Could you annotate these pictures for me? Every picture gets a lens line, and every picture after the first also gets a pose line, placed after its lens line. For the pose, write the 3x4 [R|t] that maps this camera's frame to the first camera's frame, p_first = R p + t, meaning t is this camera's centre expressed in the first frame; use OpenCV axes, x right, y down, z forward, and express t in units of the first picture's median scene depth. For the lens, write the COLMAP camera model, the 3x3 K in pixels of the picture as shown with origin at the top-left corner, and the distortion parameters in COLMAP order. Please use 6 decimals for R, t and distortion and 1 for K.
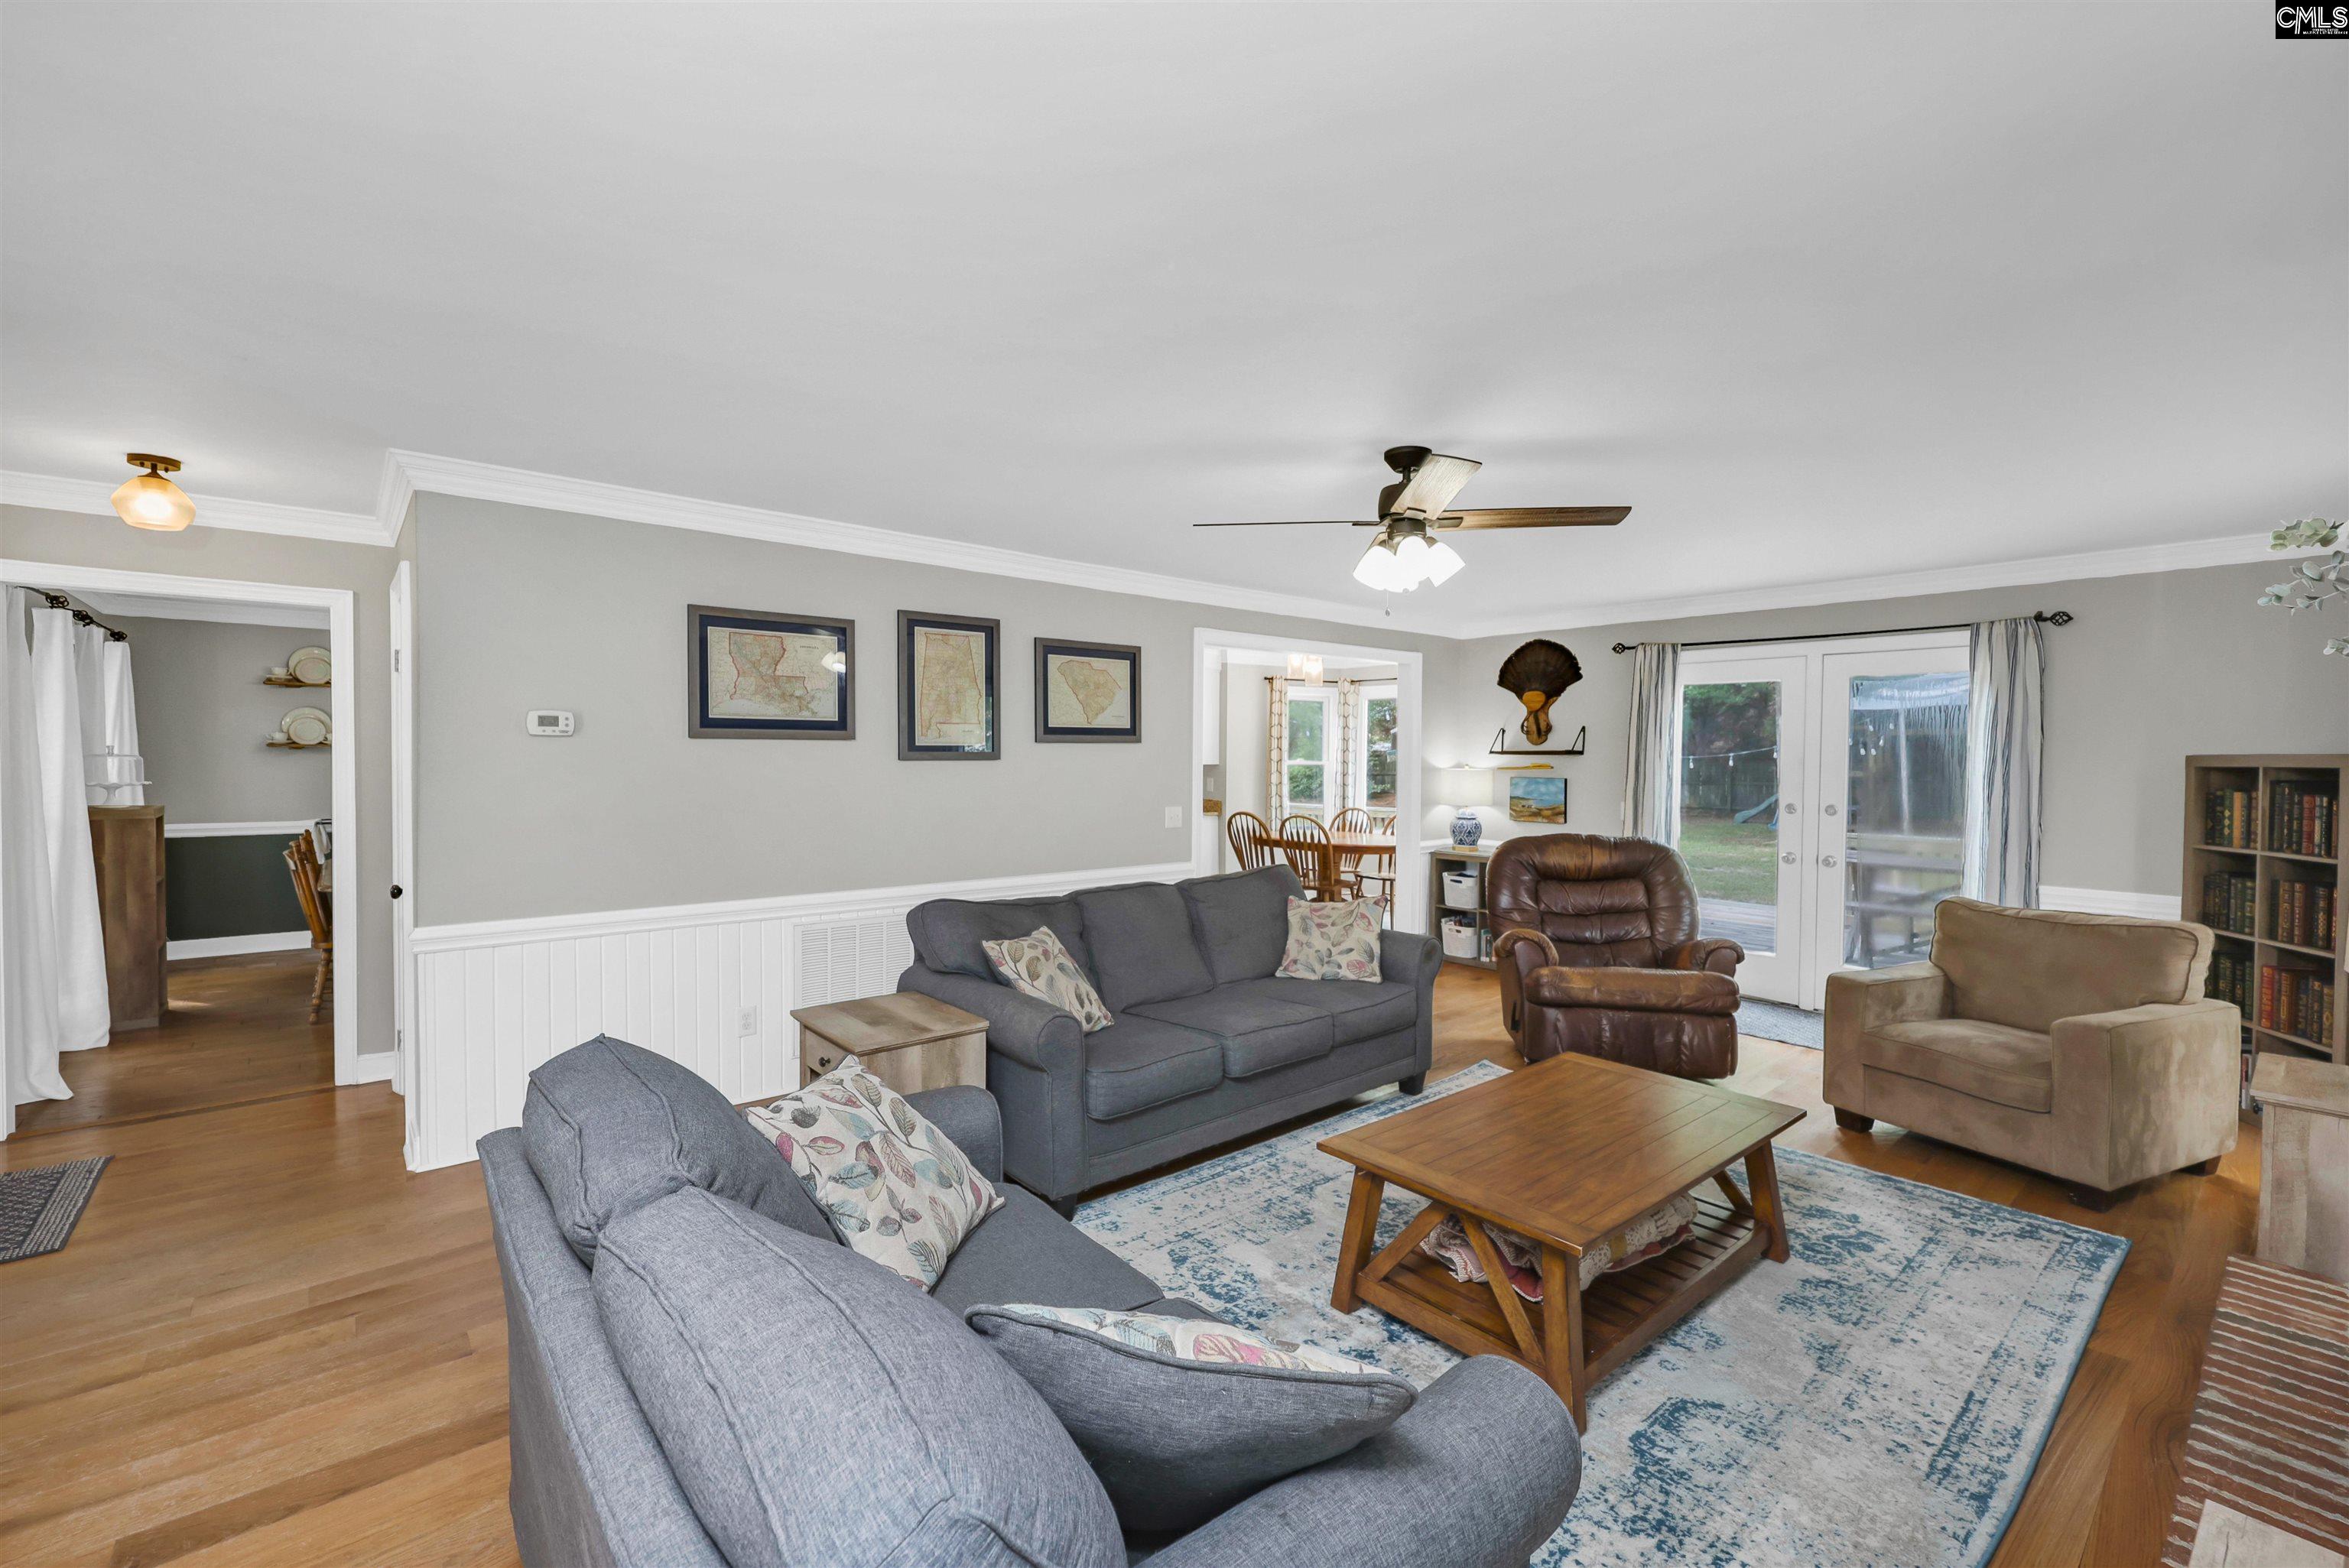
lens RADIAL K [[989.5, 0, 1173.9], [0, 989.5, 781.2], [0, 0, 1]] dist [-0.000212, 0.000554]
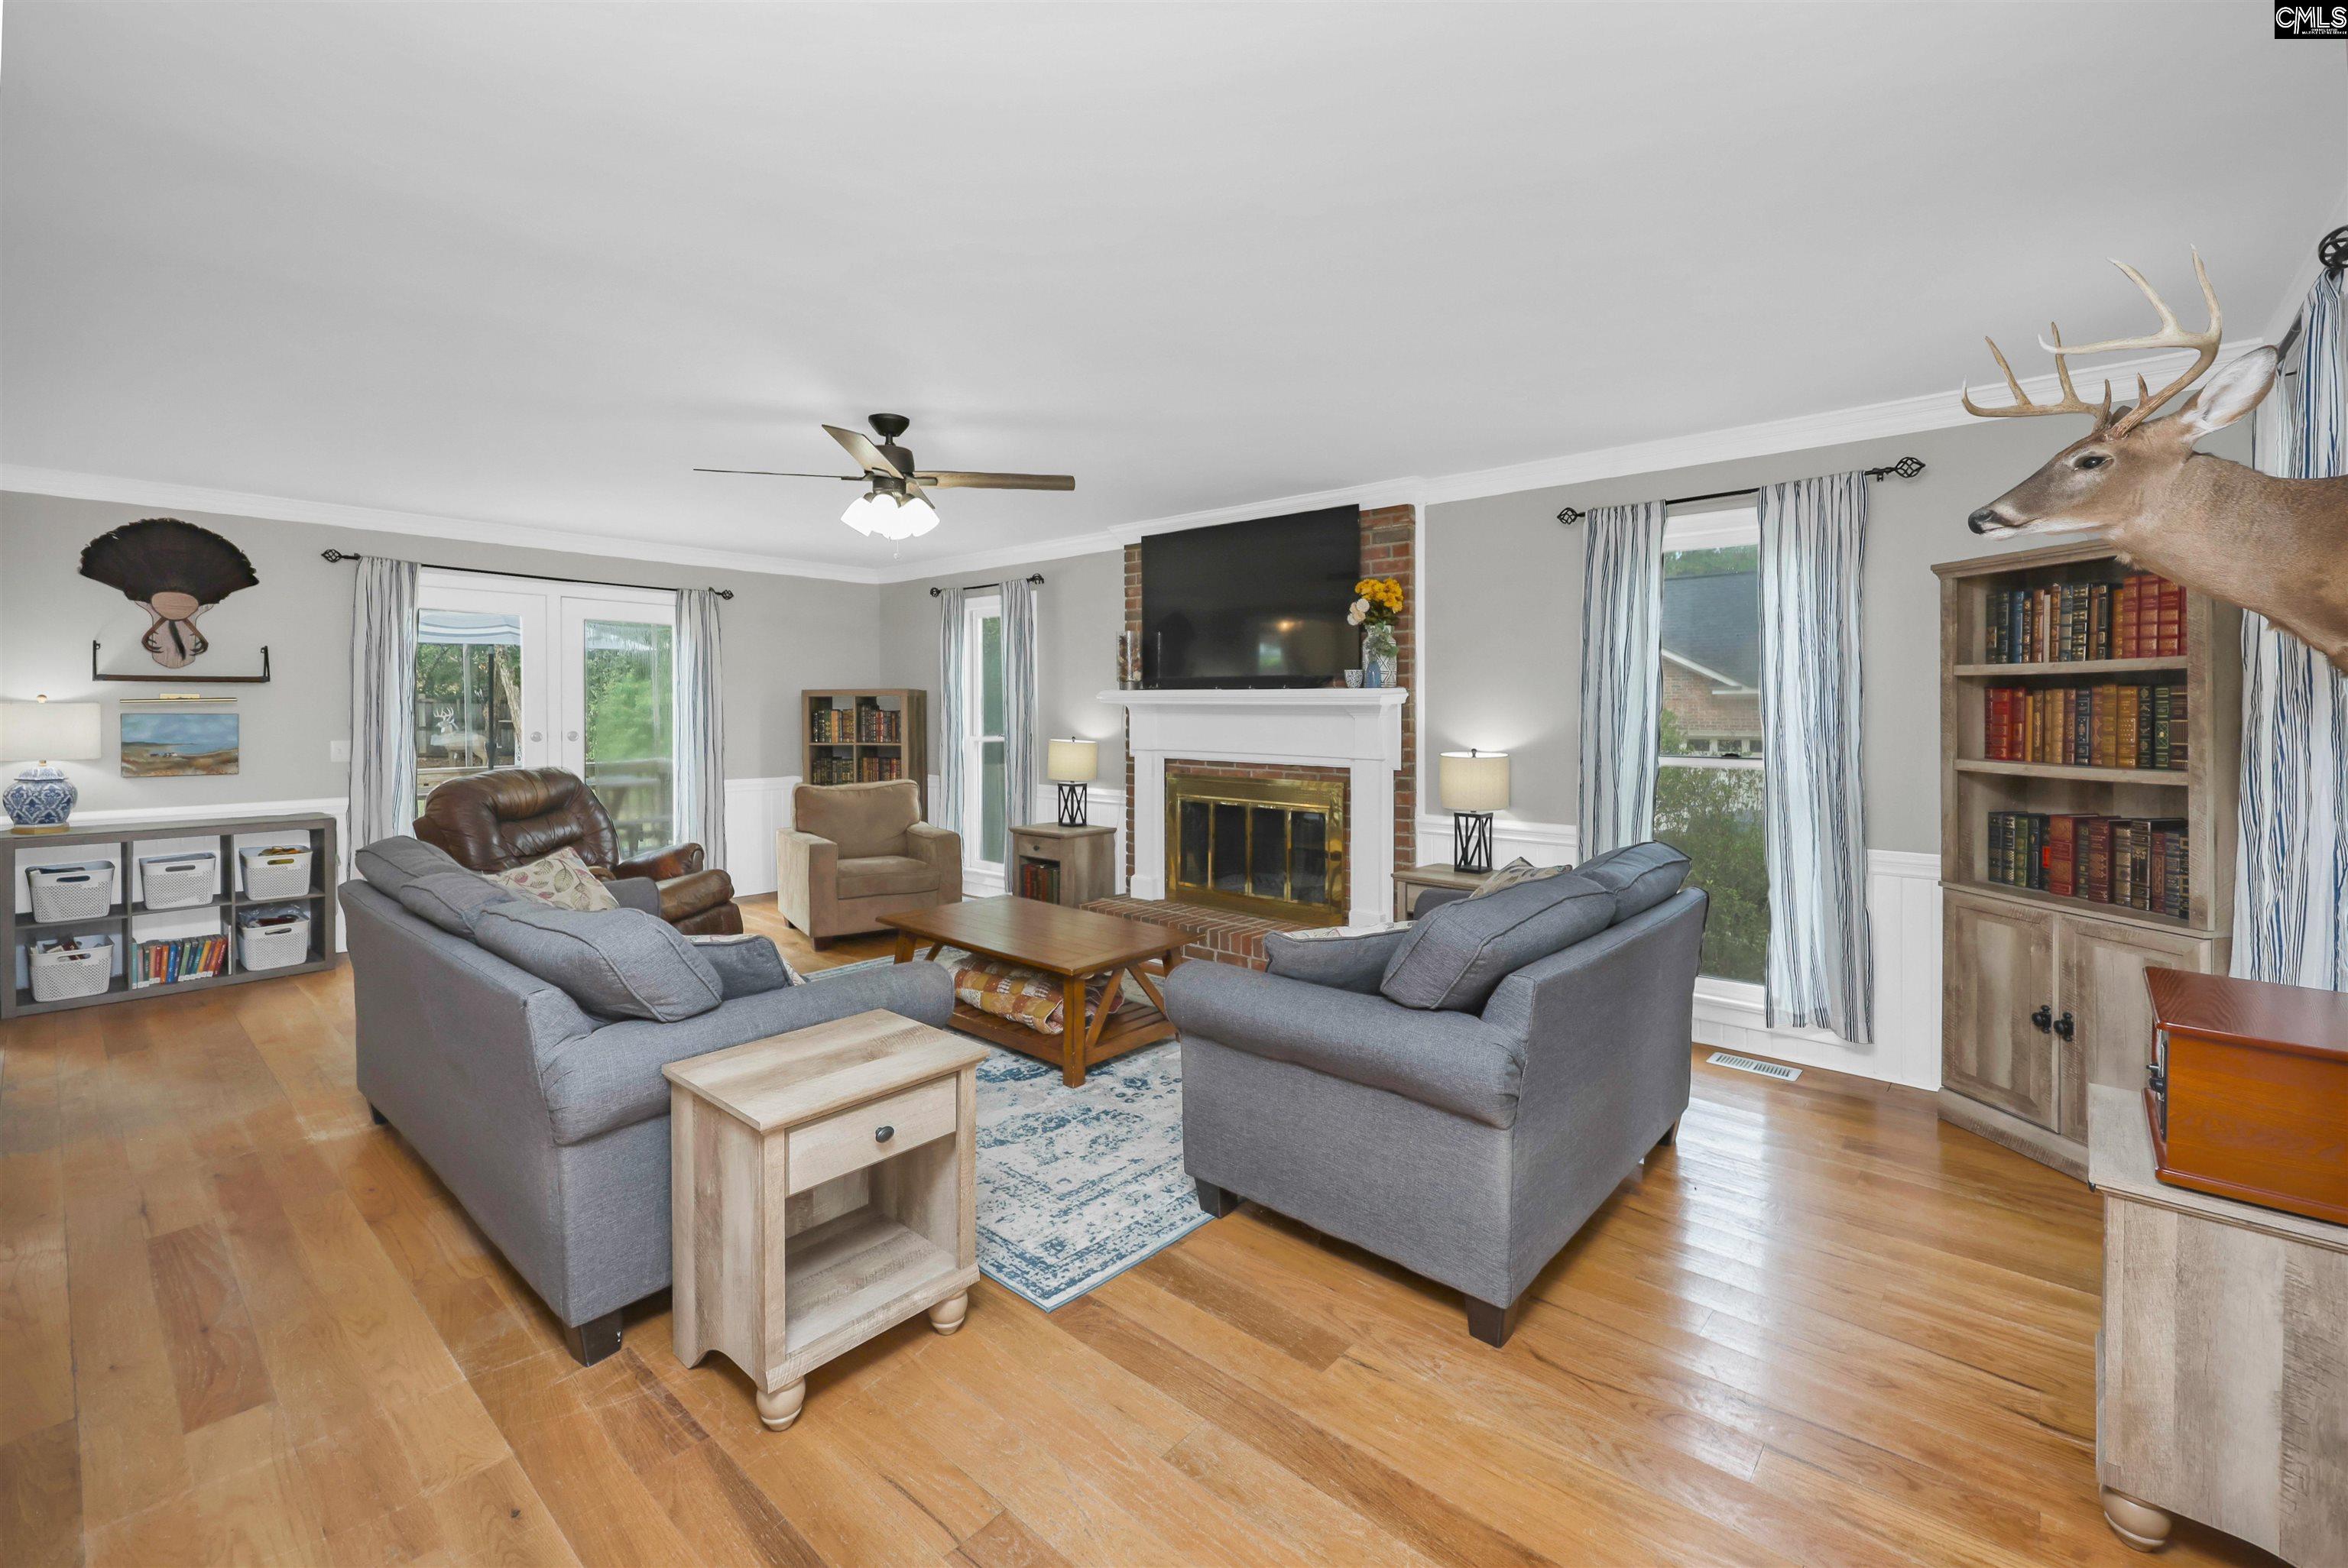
lens RADIAL K [[989.1, 0, 1191.6], [0, 989.1, 715.0], [0, 0, 1]] dist [-0.000212, 0.000554]
pose [[-0.155557, -0.019146, 0.987641, -0.486851], [0.018443, 0.999582, 0.022282, -0.005751], [-0.987655, 0.021681, -0.155138, 0.418008]]
